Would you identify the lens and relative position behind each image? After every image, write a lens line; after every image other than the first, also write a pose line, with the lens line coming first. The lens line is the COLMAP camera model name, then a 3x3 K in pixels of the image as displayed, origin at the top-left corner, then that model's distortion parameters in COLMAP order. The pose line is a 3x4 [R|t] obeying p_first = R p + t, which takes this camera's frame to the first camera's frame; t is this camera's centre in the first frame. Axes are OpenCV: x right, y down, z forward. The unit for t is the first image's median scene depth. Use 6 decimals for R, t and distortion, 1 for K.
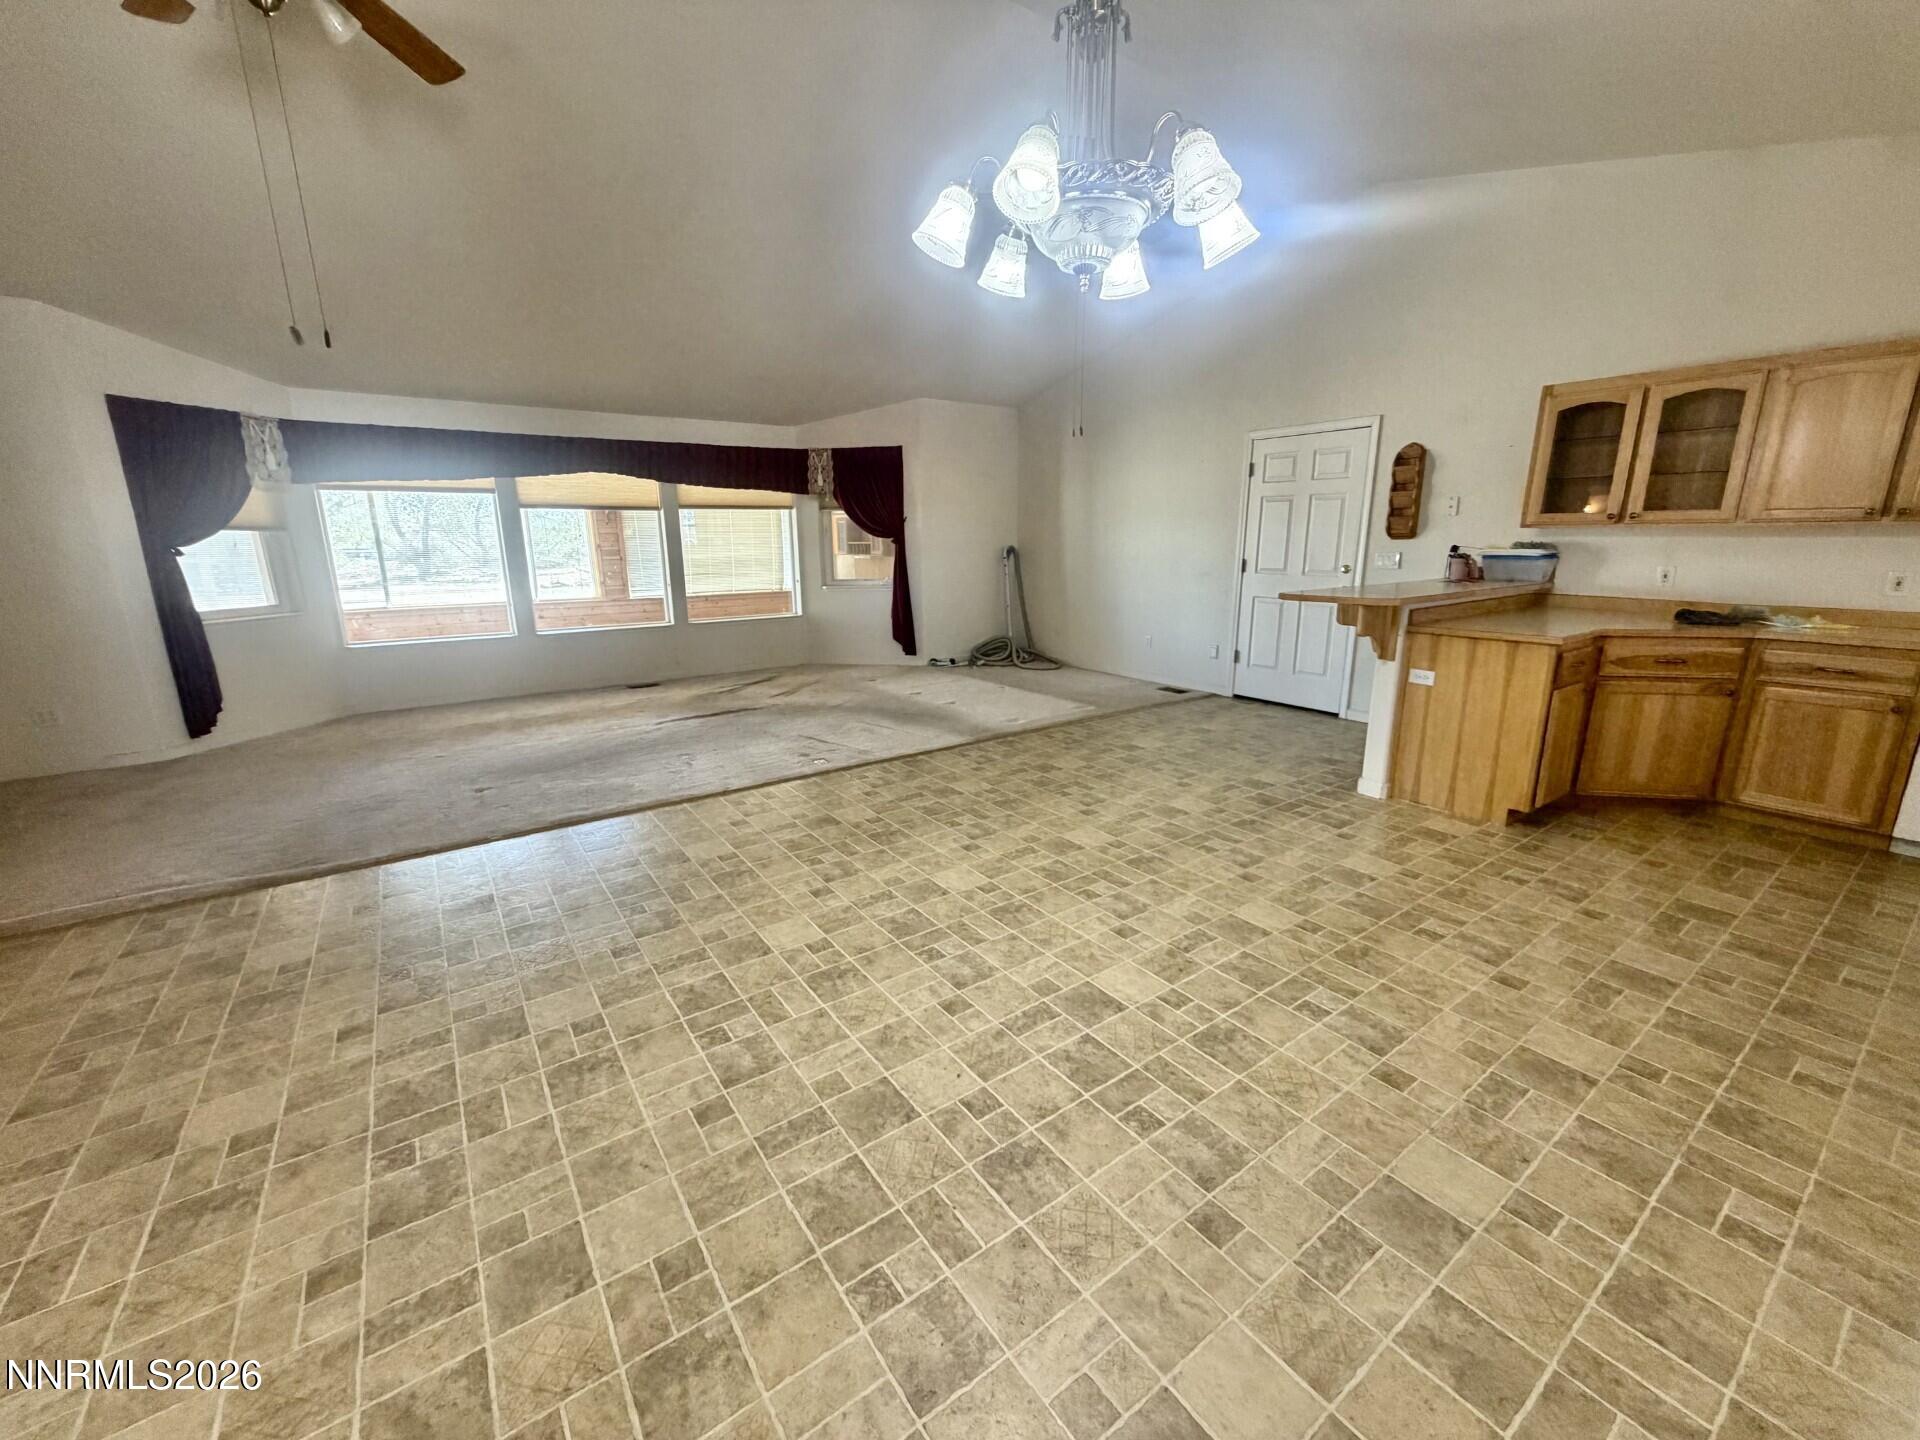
lens RADIAL K [[765.5, 0, 951.9], [0, 765.5, 719.6], [0, 0, 1]] dist [0.001063, -0.000090]
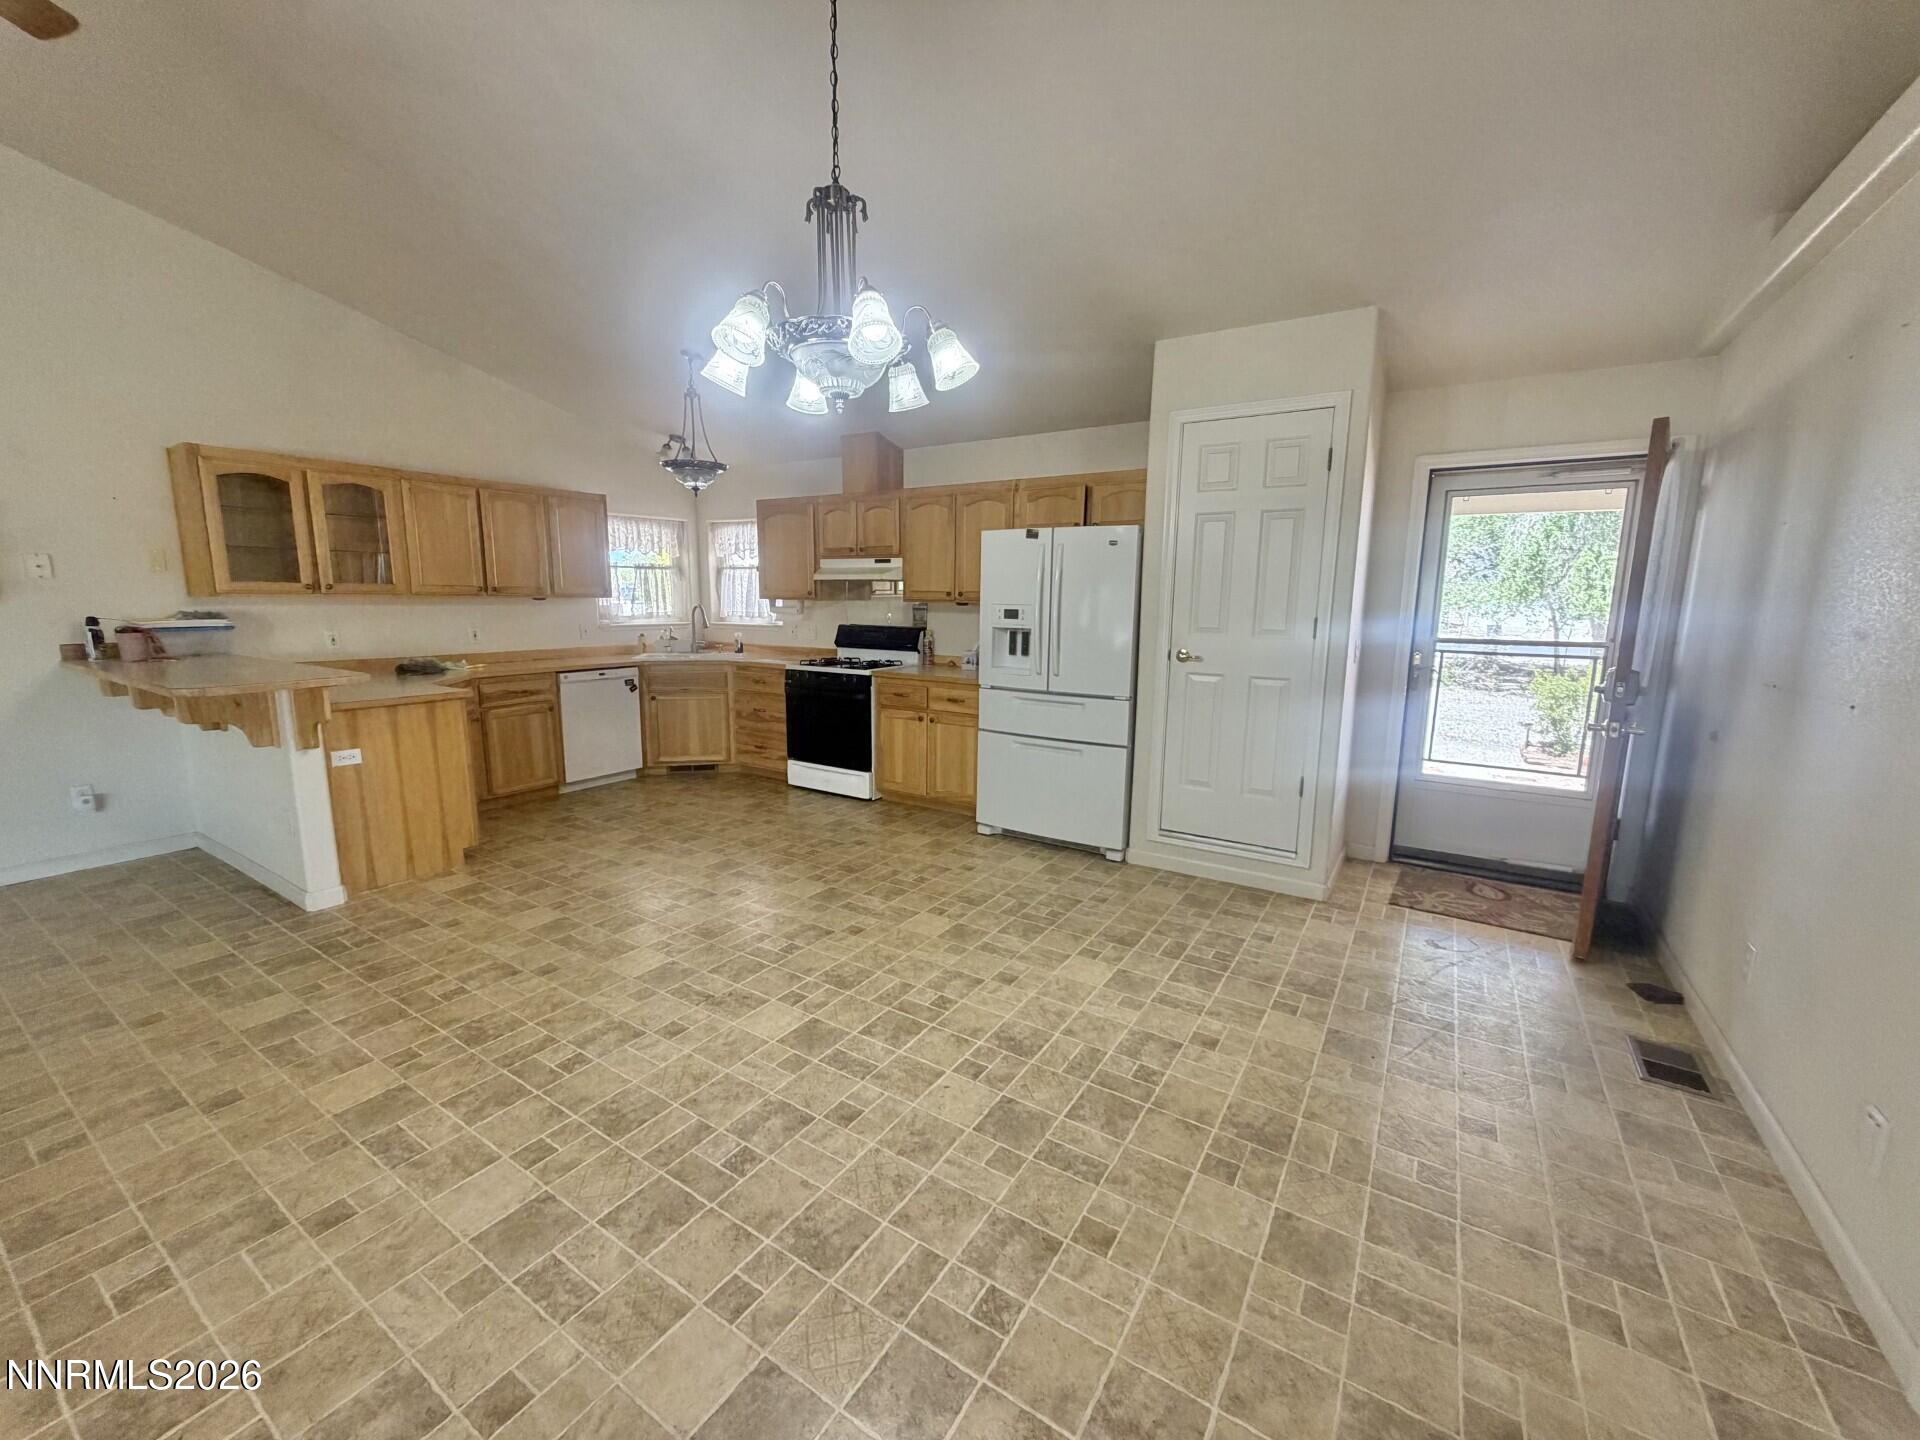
lens RADIAL K [[766.3, 0, 955.9], [0, 766.3, 717.8], [0, 0, 1]] dist [-0.000103, -0.000198]
pose [[-0.378173, -0.140340, 0.915035, -0.548253], [0.213915, 0.948443, 0.233872, -0.176442], [-0.900680, 0.284184, -0.328655, 0.700286]]
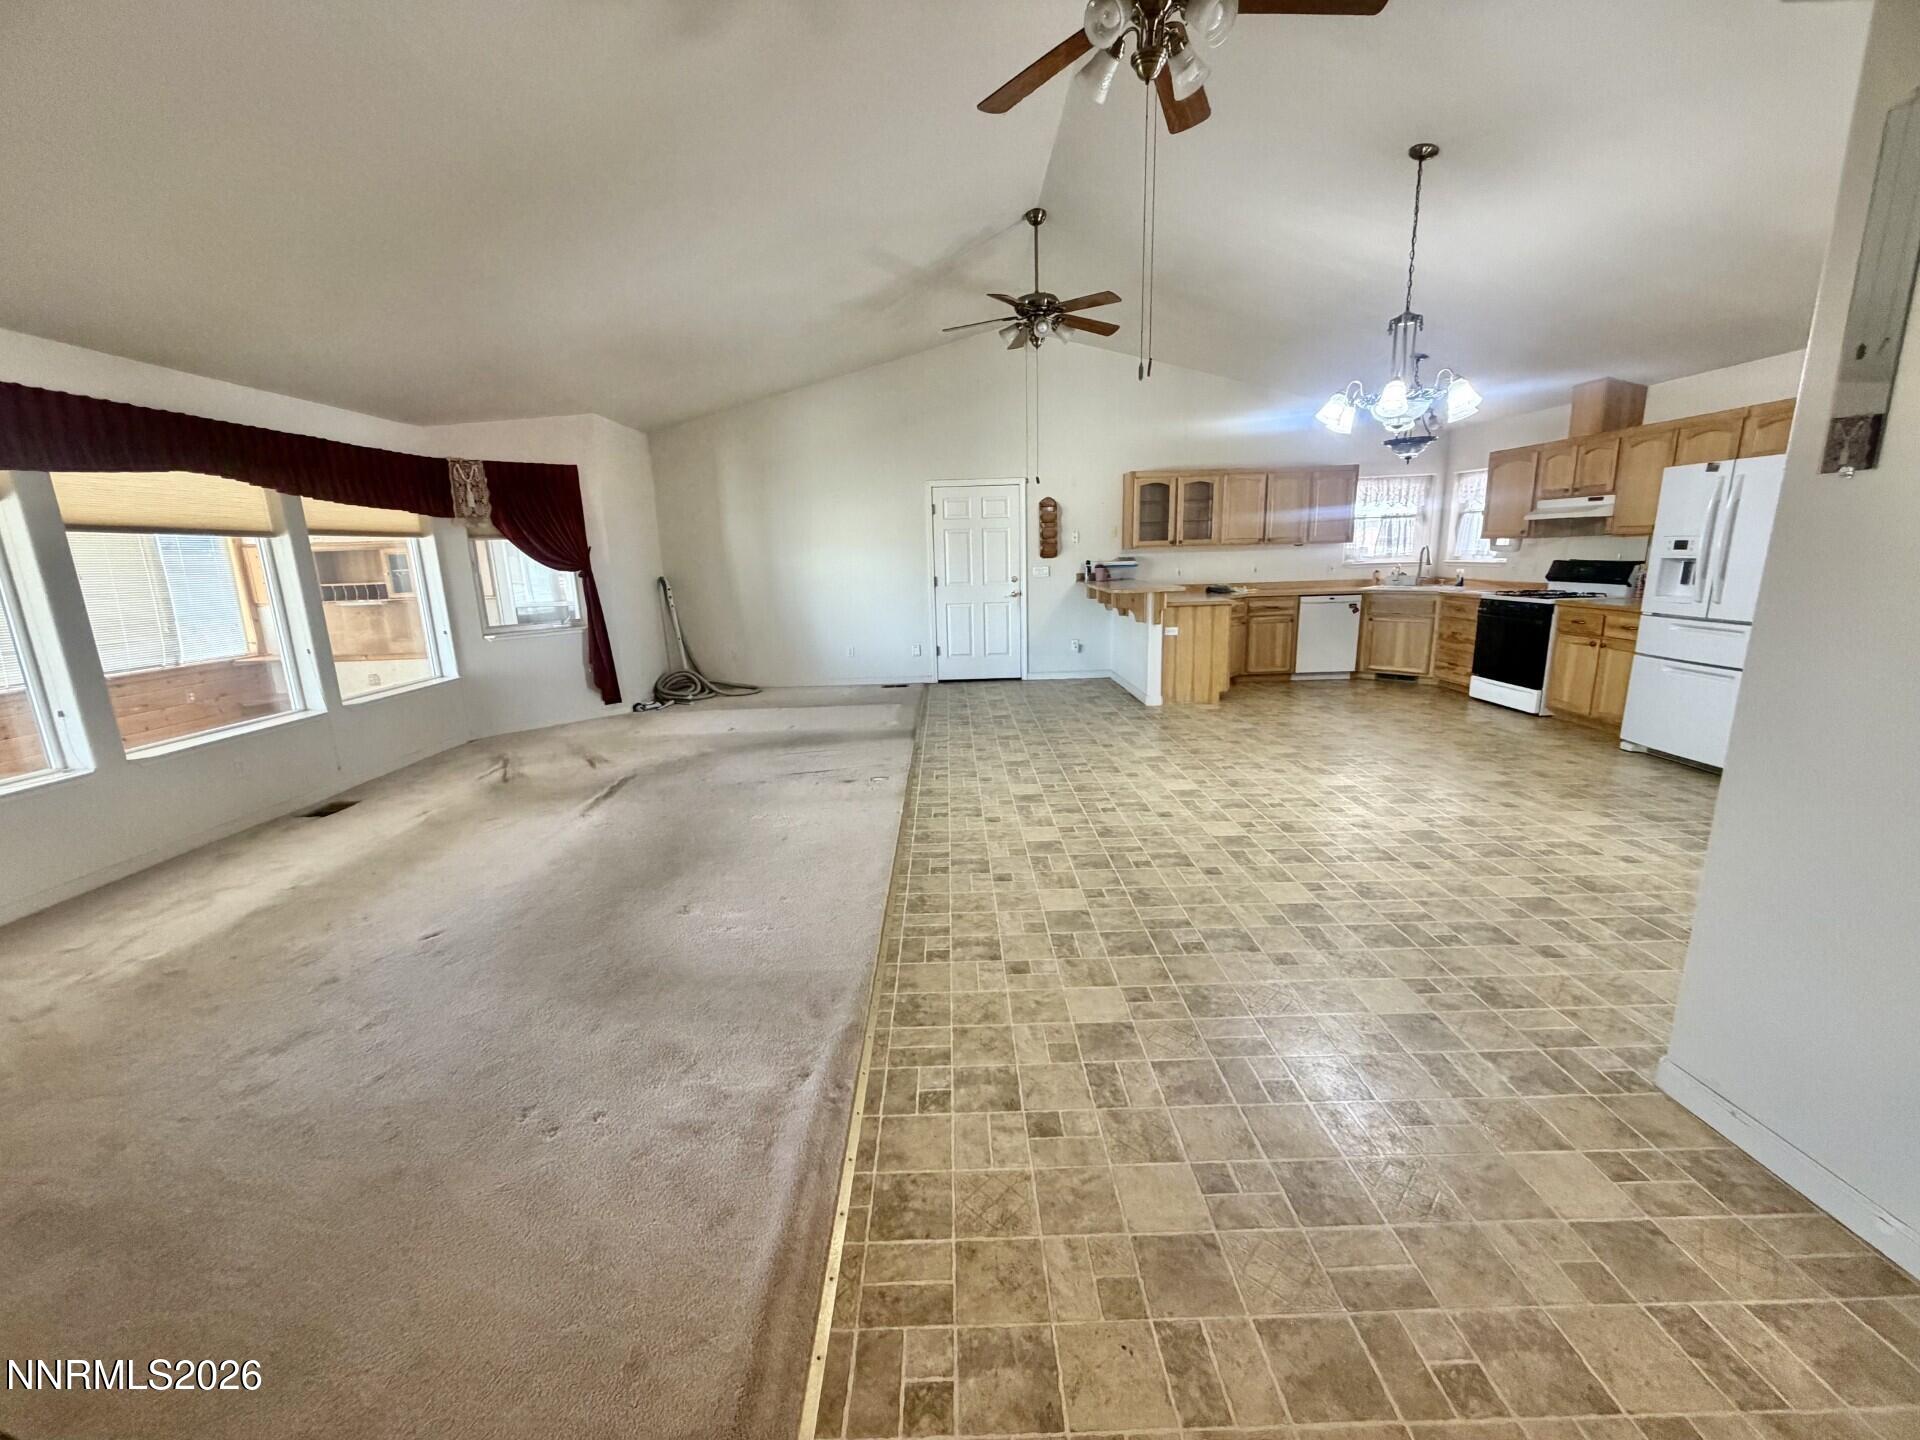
lens RADIAL K [[765.5, 0, 951.9], [0, 765.5, 719.6], [0, 0, 1]] dist [0.001063, -0.000090]
pose [[0.569158, -0.184547, 0.801250, -1.265079], [0.218554, 0.973386, 0.068946, -0.099410], [-0.792650, 0.135875, 0.594344, 0.416625]]
